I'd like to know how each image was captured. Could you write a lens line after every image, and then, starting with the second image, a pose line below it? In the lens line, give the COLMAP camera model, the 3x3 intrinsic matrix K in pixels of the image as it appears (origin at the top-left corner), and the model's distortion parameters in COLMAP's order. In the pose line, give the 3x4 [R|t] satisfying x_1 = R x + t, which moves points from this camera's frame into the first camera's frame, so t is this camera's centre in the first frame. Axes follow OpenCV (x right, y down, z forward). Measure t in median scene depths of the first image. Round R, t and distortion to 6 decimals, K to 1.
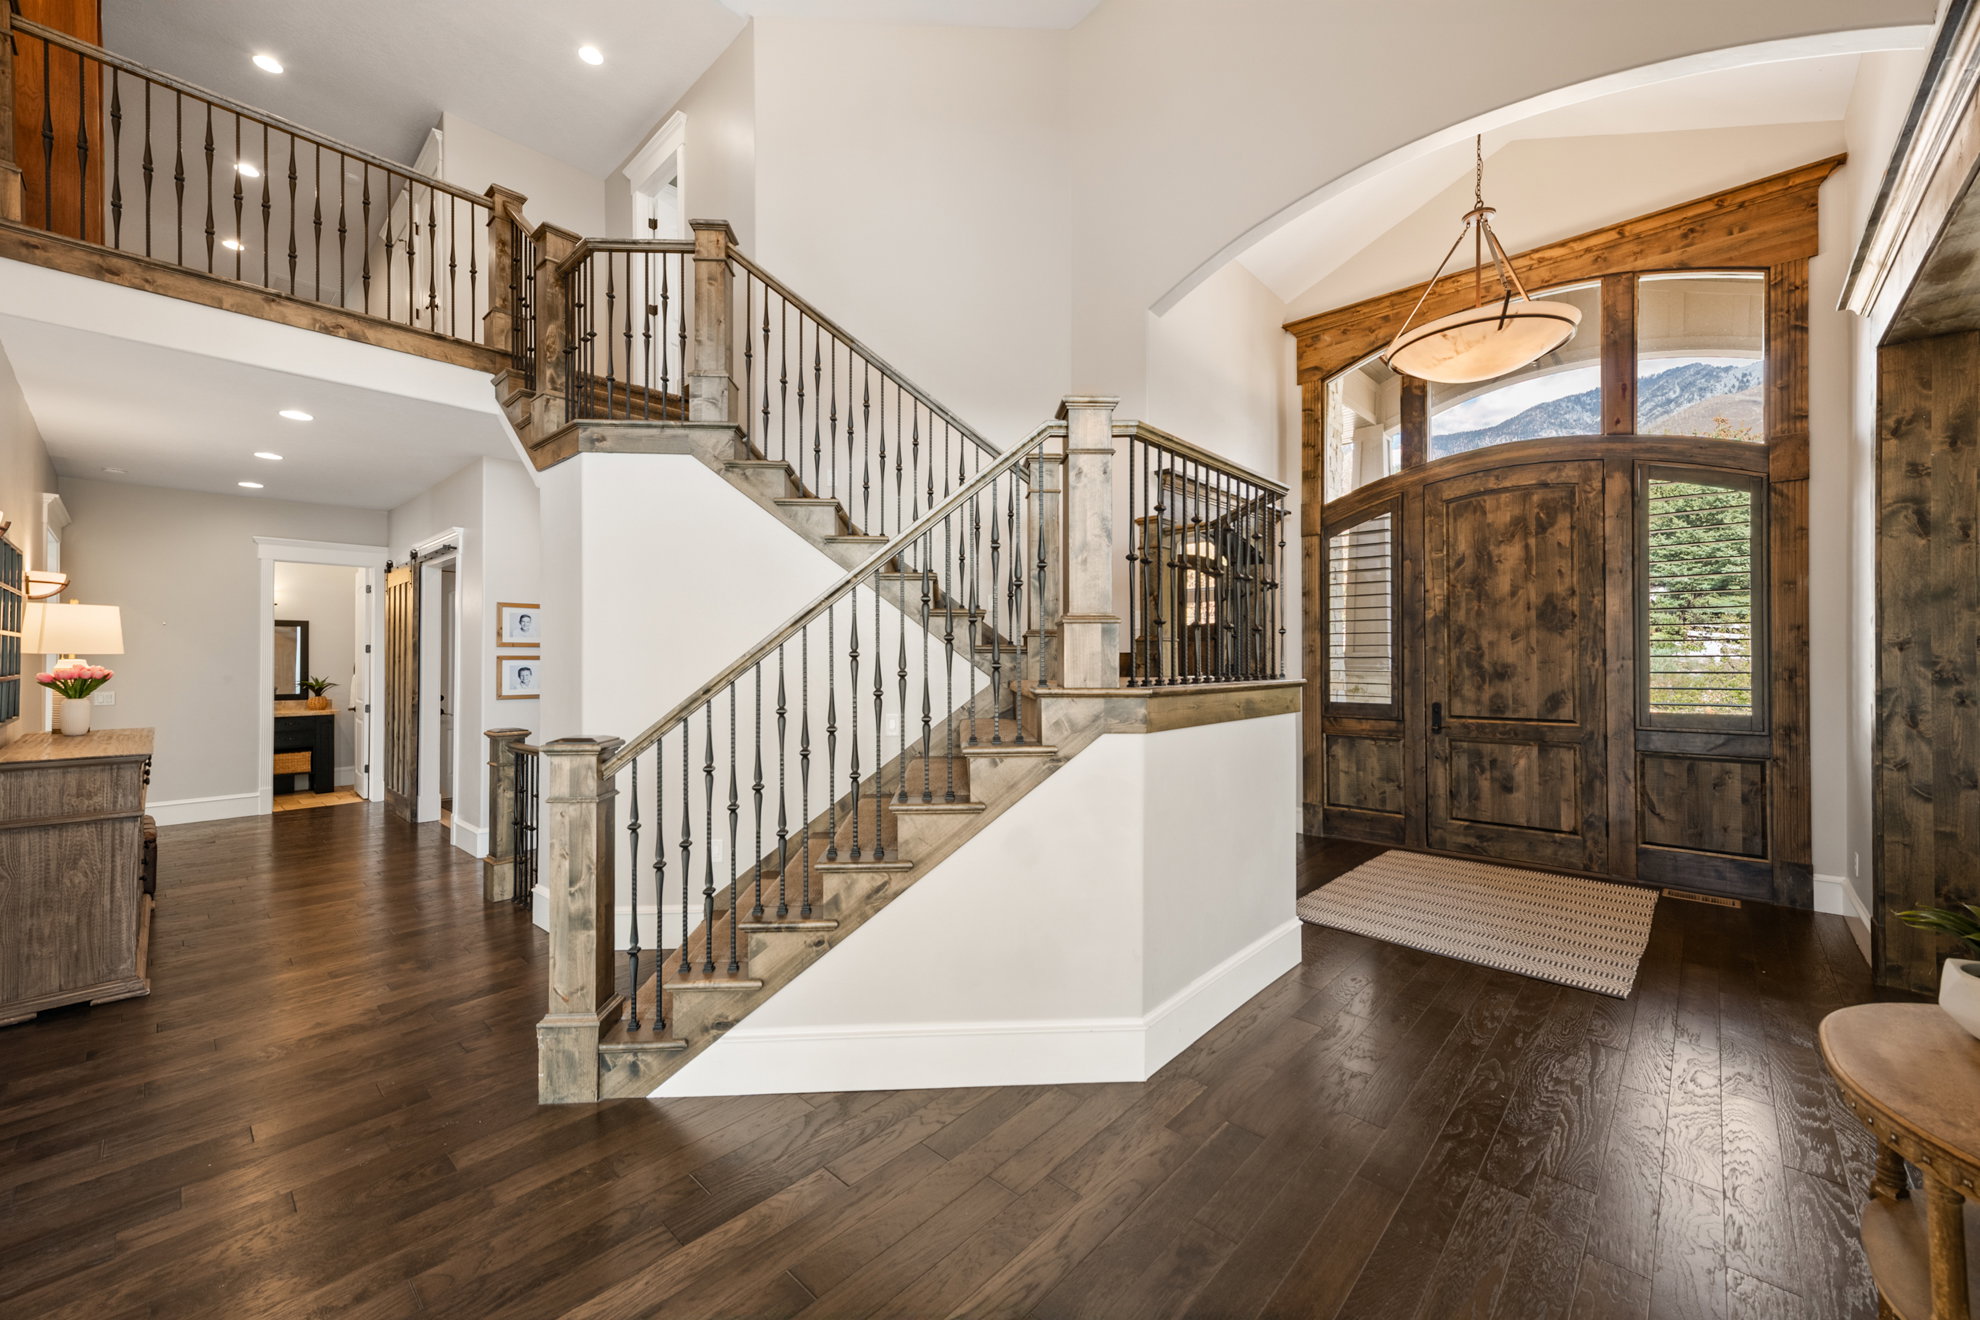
lens RADIAL K [[761.3, 0, 998.4], [0, 761.3, 646.2], [0, 0, 1]] dist [0.014697, -0.000159]
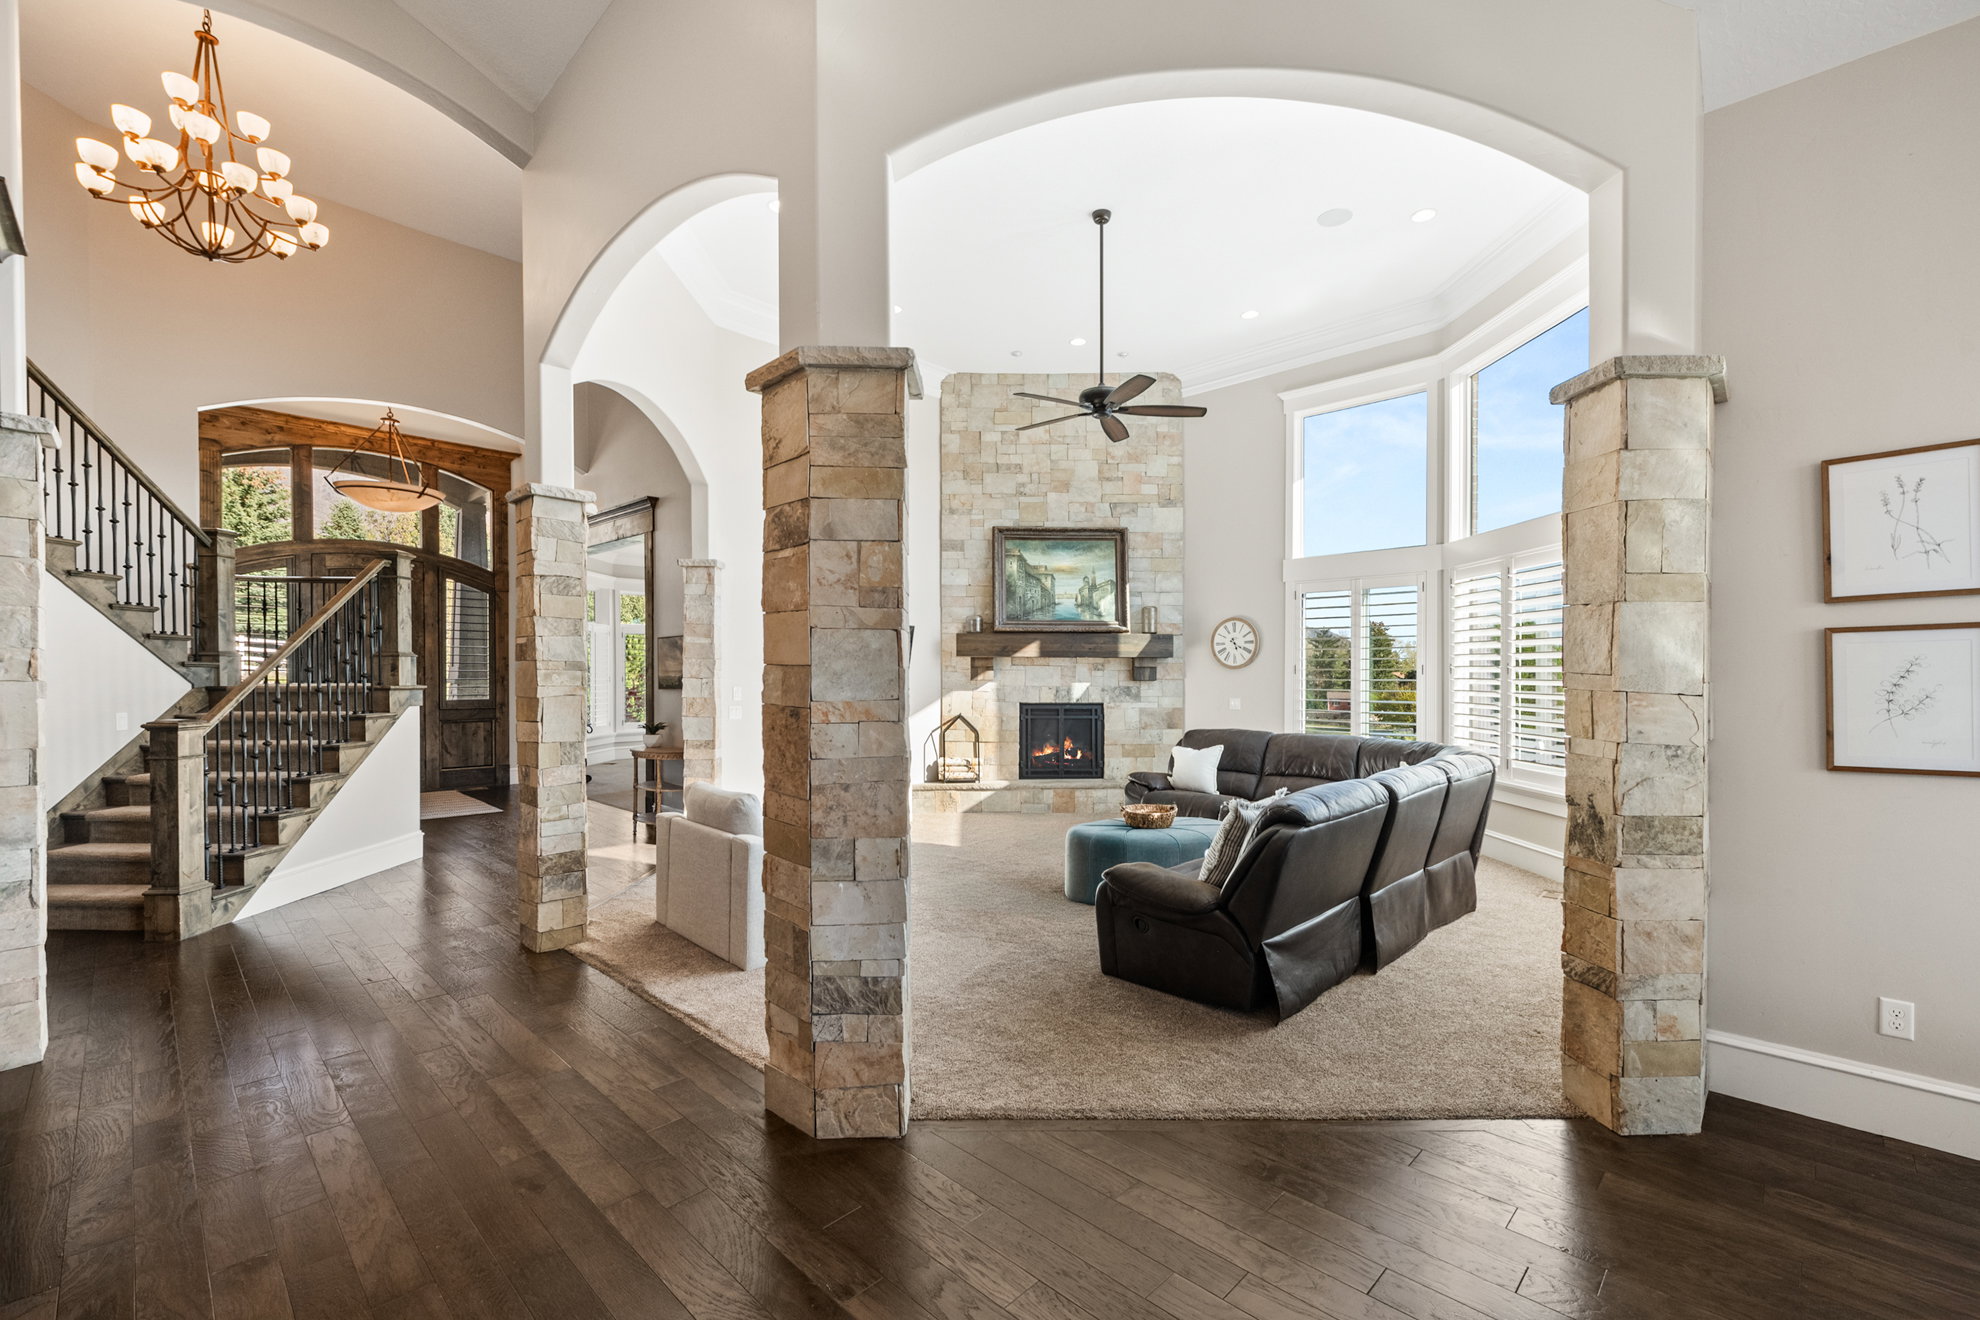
lens RADIAL K [[855.0, 0, 965.9], [0, 855.0, 677.2], [0, 0, 1]] dist [0.015356, 0.000577]
pose [[0.050632, -0.003459, 0.998711, -1.178162], [-0.018395, 0.999821, 0.004395, -0.004935], [-0.998548, -0.018594, 0.050559, -0.383344]]
